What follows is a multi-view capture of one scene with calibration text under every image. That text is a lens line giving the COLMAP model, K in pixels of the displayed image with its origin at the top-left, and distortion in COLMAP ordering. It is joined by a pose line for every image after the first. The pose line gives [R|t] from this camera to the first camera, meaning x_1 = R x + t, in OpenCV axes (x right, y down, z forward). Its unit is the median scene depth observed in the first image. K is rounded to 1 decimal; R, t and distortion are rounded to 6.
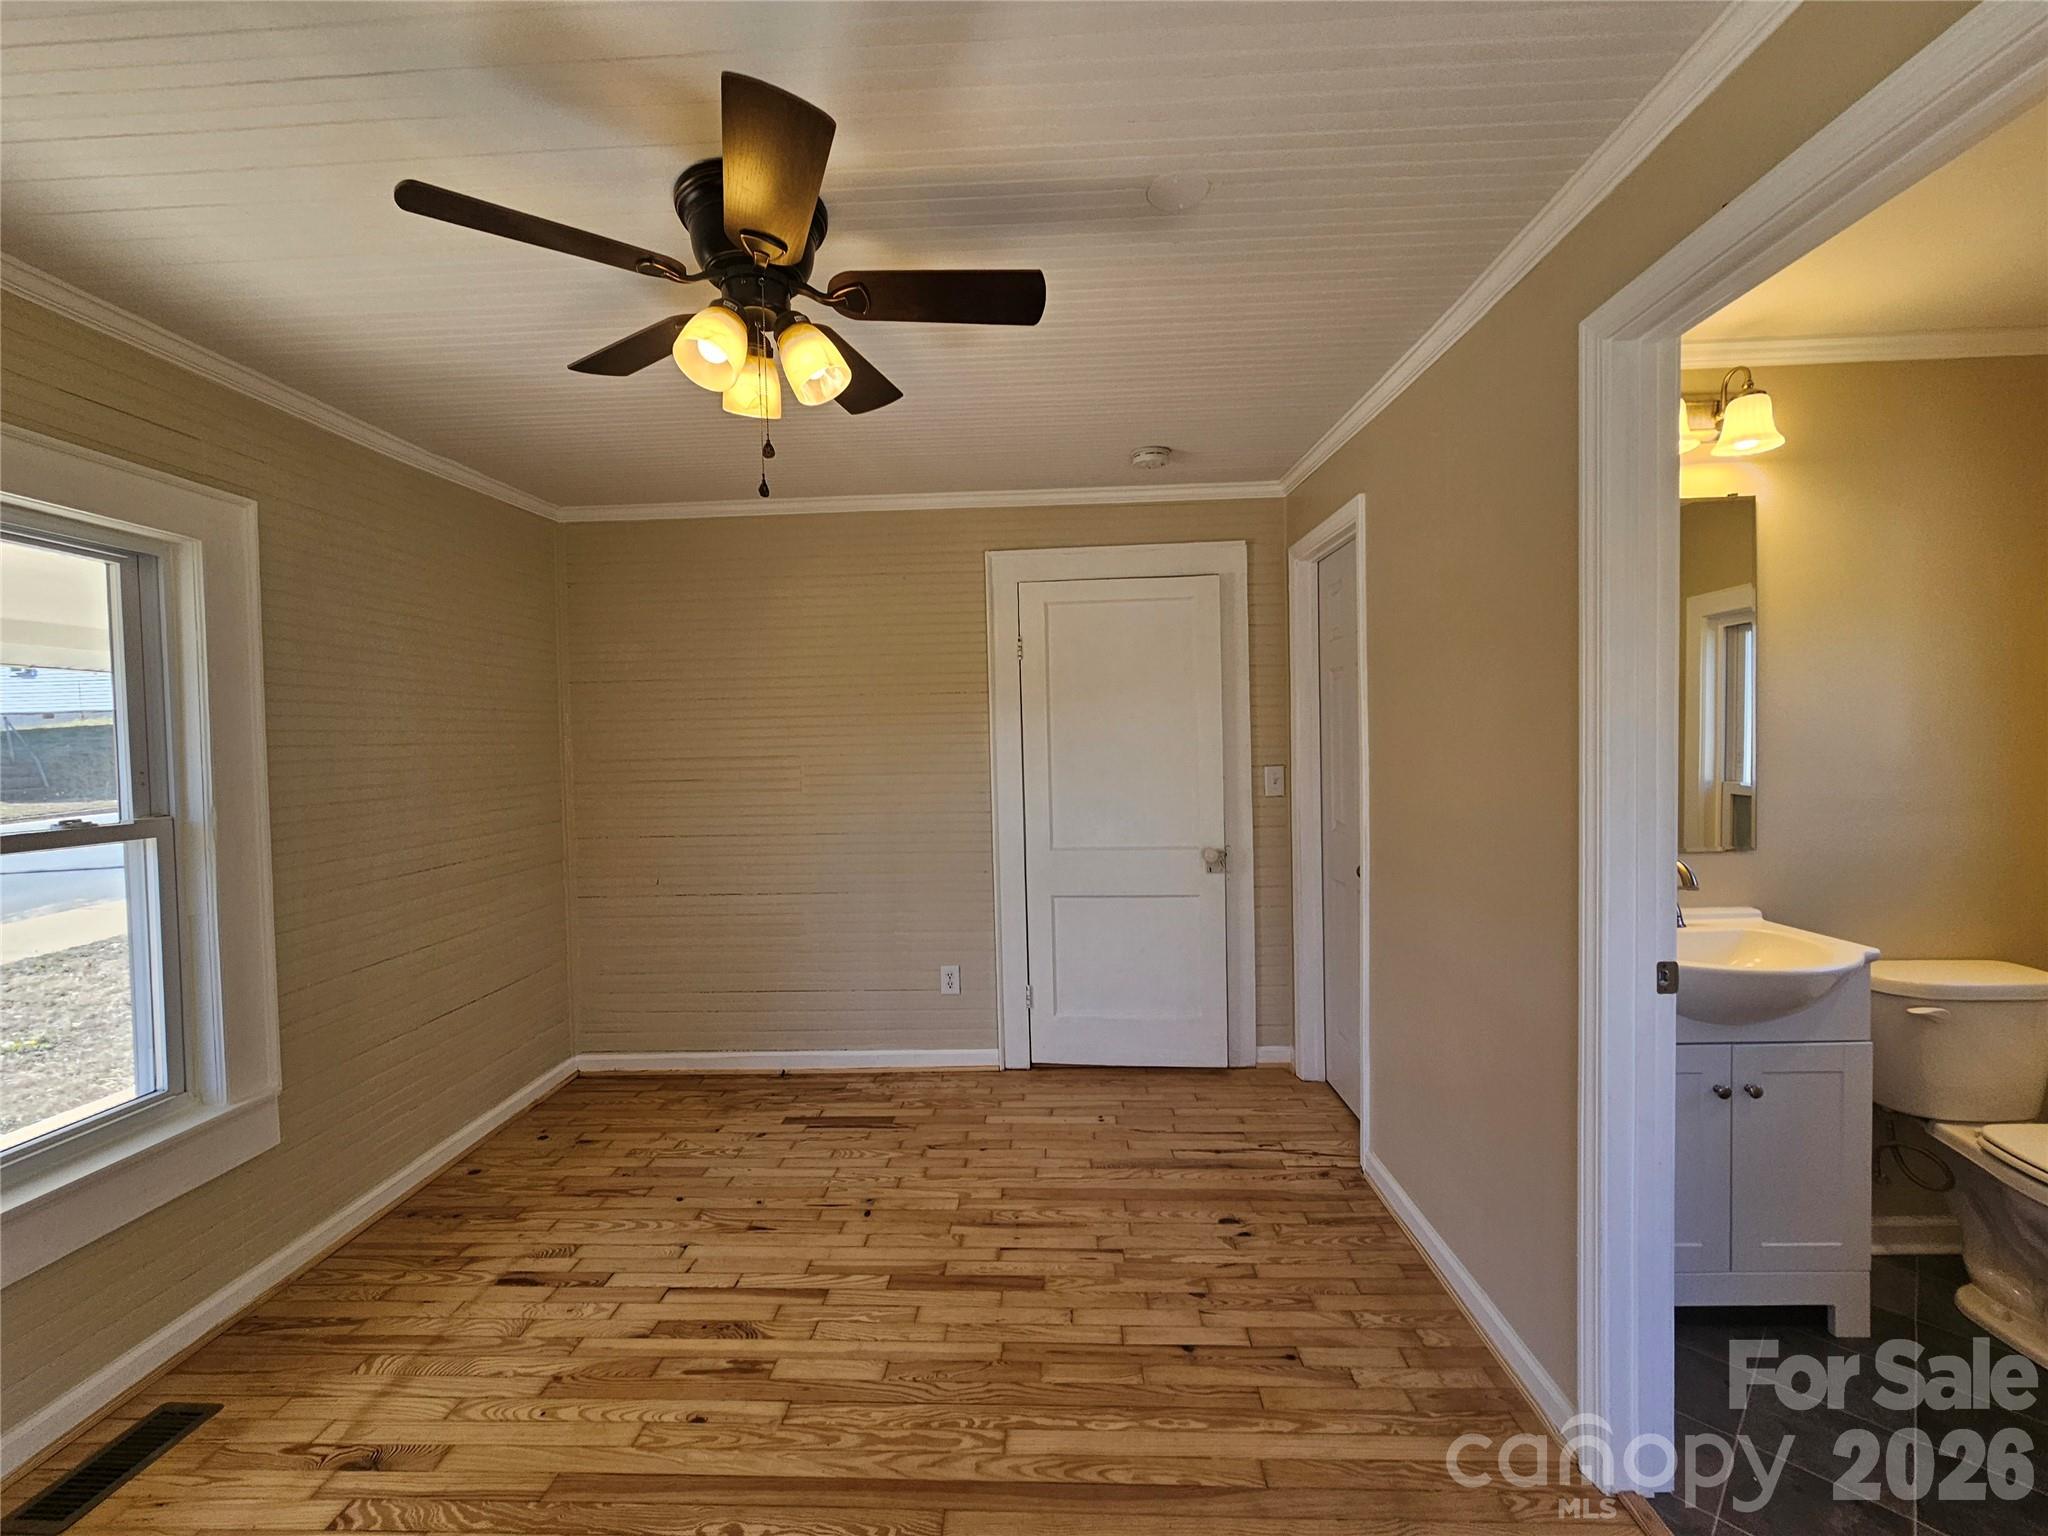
lens RADIAL K [[841.7, 0, 1034.4], [0, 841.7, 771.5], [0, 0, 1]] dist [-0.007024, 0.004098]
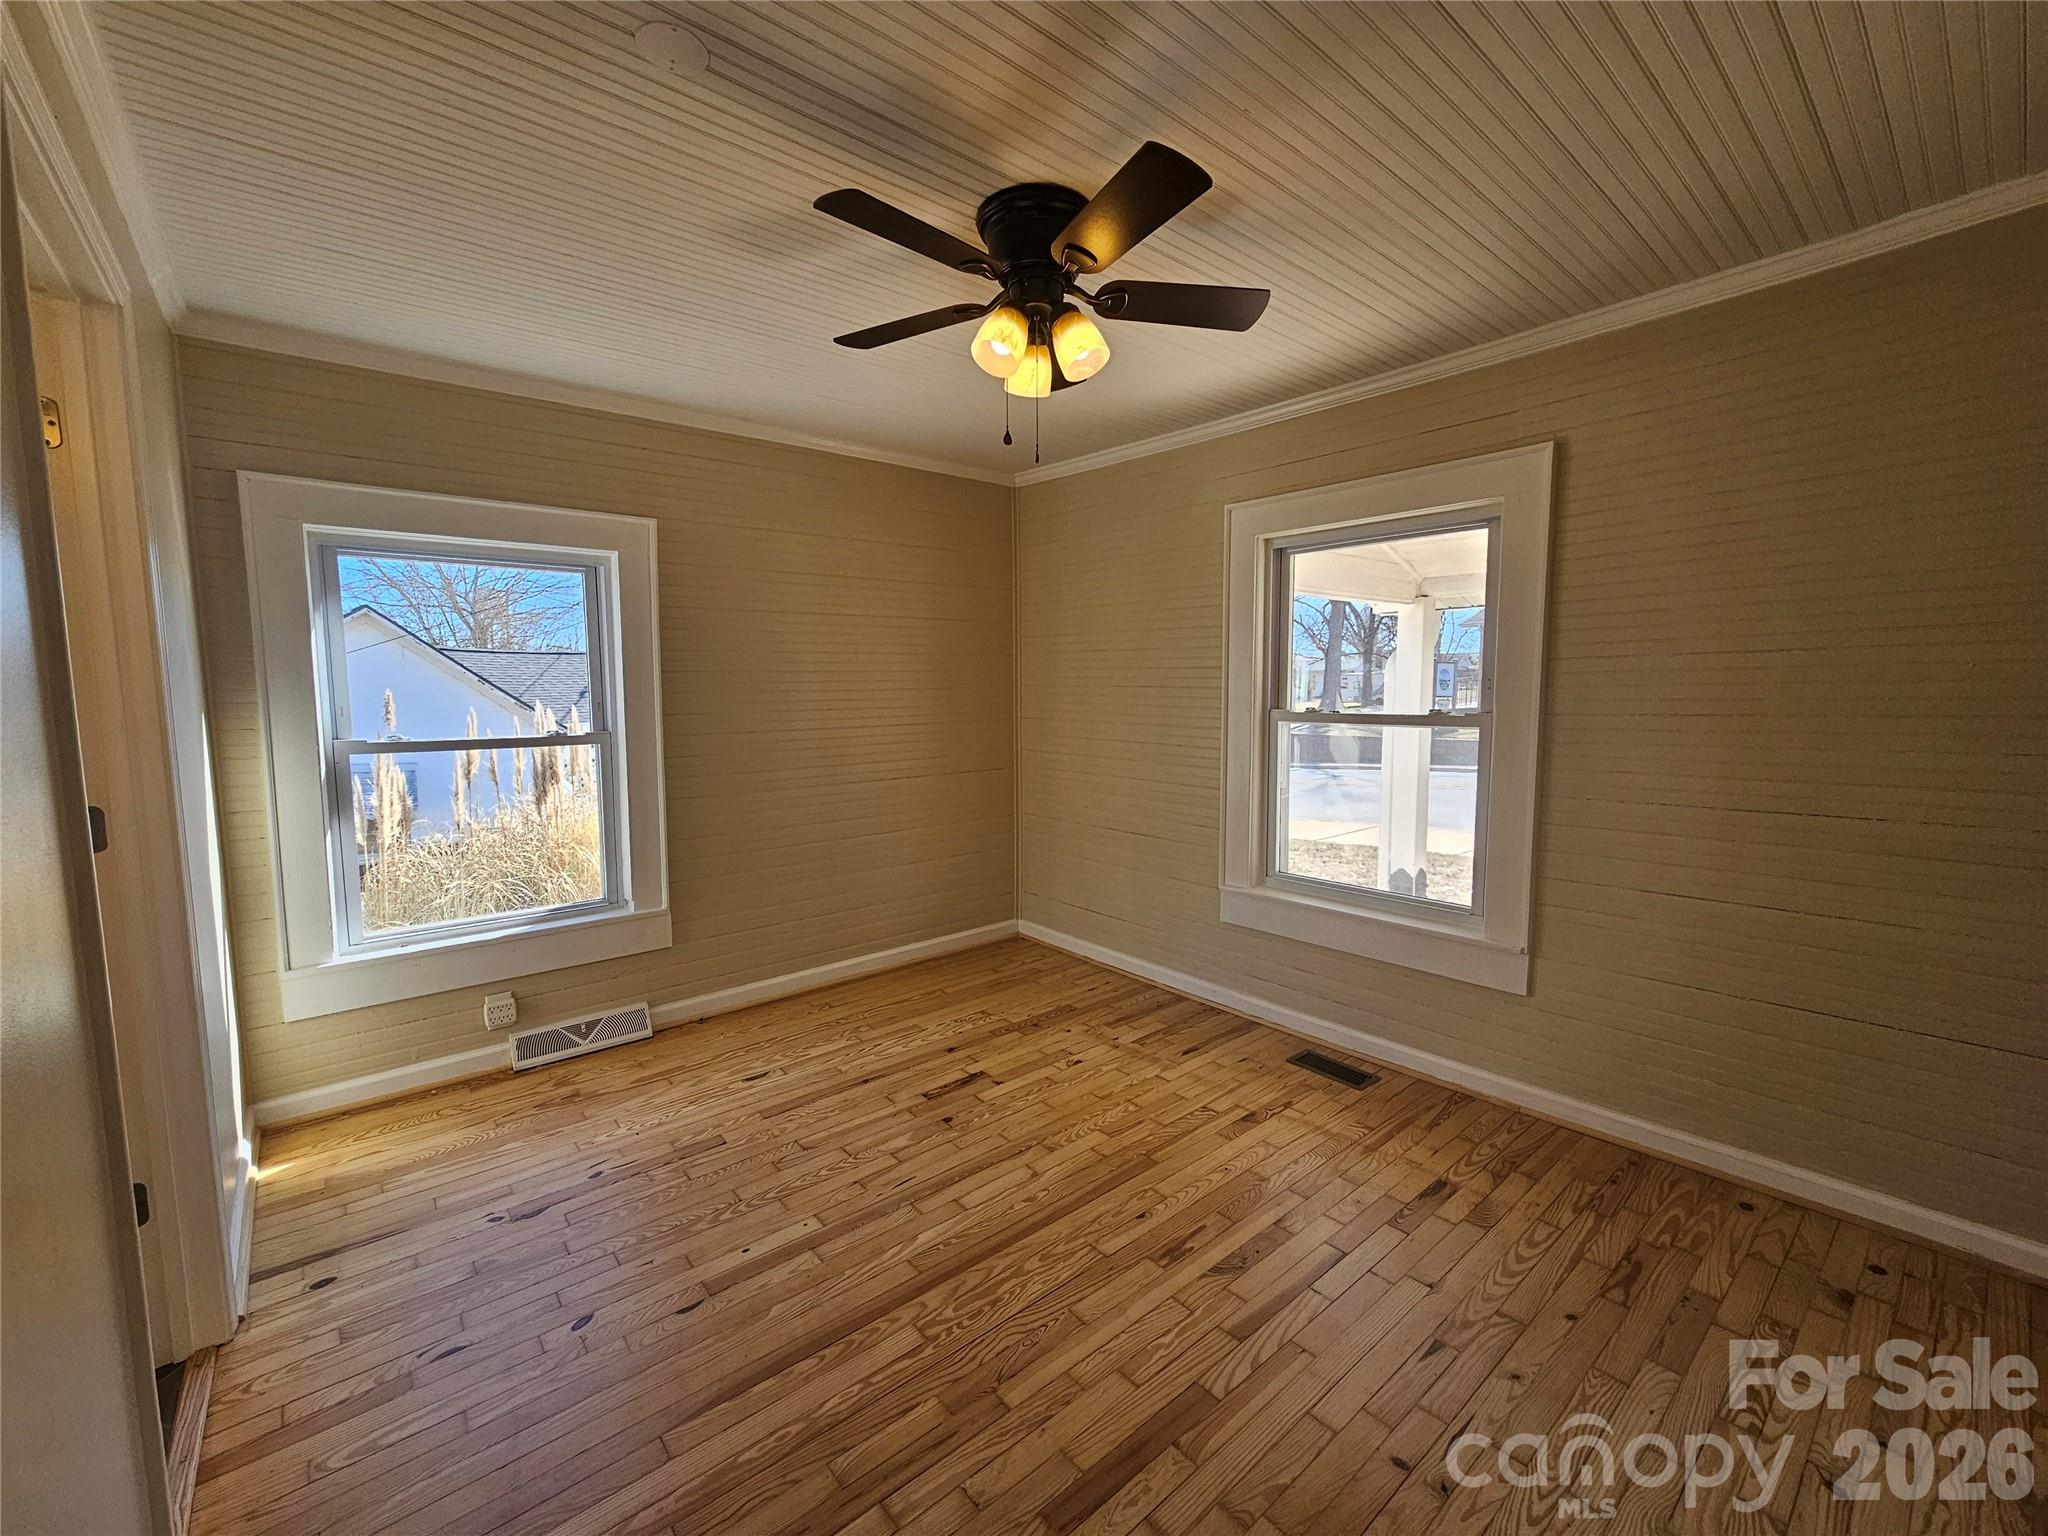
lens RADIAL K [[841.7, 0, 1034.4], [0, 841.7, 771.5], [0, 0, 1]] dist [-0.007024, 0.004098]
pose [[-0.739161, 0.093795, -0.666966, 0.473091], [0.000469, 0.990327, 0.138750, -0.046526], [0.673529, 0.102246, -0.732055, 1.707630]]
